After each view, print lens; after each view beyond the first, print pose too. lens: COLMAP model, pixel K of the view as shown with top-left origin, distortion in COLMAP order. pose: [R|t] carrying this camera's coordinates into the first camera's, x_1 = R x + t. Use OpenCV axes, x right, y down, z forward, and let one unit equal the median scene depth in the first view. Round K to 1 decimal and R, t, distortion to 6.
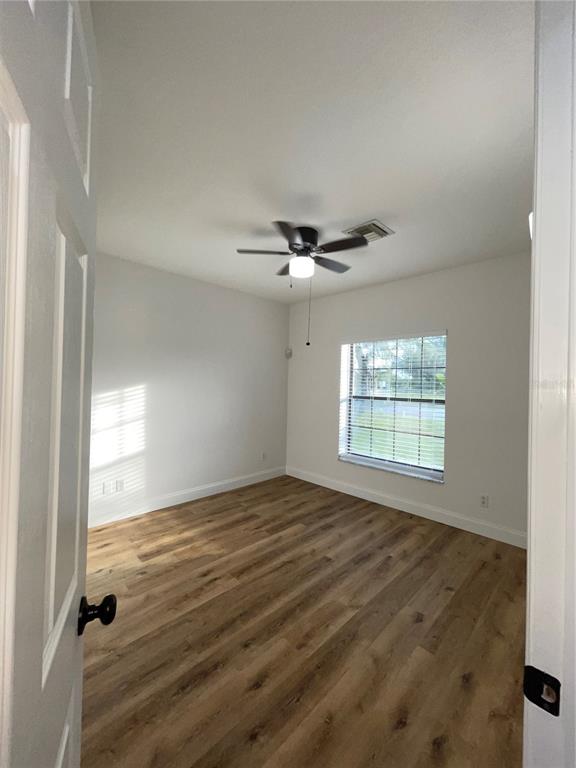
lens RADIAL K [[312.3, 0, 287.1], [0, 312.3, 382.1], [0, 0, 1]] dist [0.001965, 0.000476]
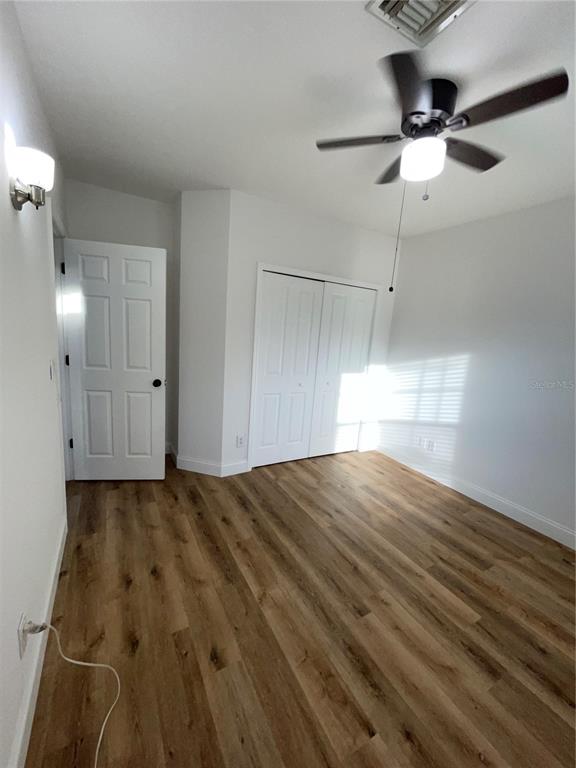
lens RADIAL K [[312.3, 0, 287.1], [0, 312.3, 382.1], [0, 0, 1]] dist [0.001965, 0.000476]
pose [[-0.271838, 0.115928, -0.955335, 0.748875], [-0.068795, 0.987837, 0.139447, -0.006591], [0.959881, 0.103630, -0.260557, 0.954054]]
